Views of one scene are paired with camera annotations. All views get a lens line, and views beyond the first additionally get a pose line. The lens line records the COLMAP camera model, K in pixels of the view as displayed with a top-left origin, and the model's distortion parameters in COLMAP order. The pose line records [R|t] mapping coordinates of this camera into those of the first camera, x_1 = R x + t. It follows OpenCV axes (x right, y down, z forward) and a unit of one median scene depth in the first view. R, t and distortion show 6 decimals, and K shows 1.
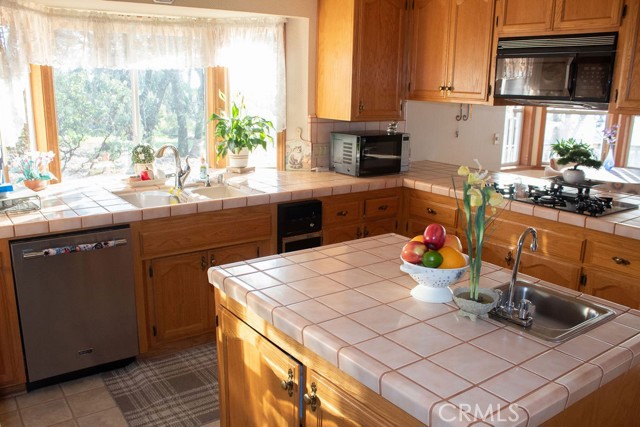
lens RADIAL K [[532.5, 0, 320.0], [0, 532.5, 213.5], [0, 0, 1]] dist [-0.165197, 0.162125]
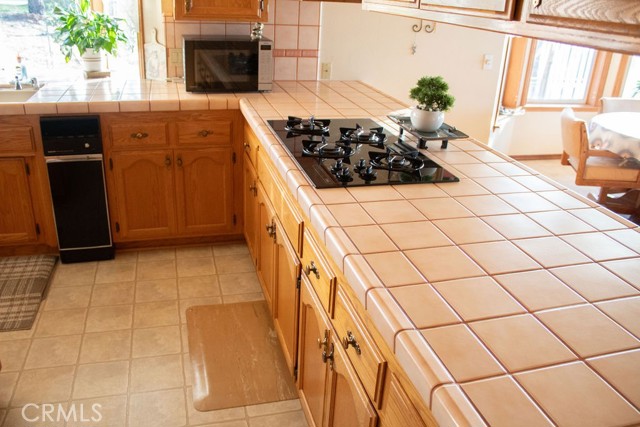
lens RADIAL K [[532.5, 0, 320.0], [0, 532.5, 213.5], [0, 0, 1]] dist [-0.165197, 0.162125]
pose [[0.938541, 0.163335, -0.304075, 0.503051], [-0.113533, 0.978015, 0.174920, -0.048513], [0.325961, -0.129647, 0.936451, 0.289044]]
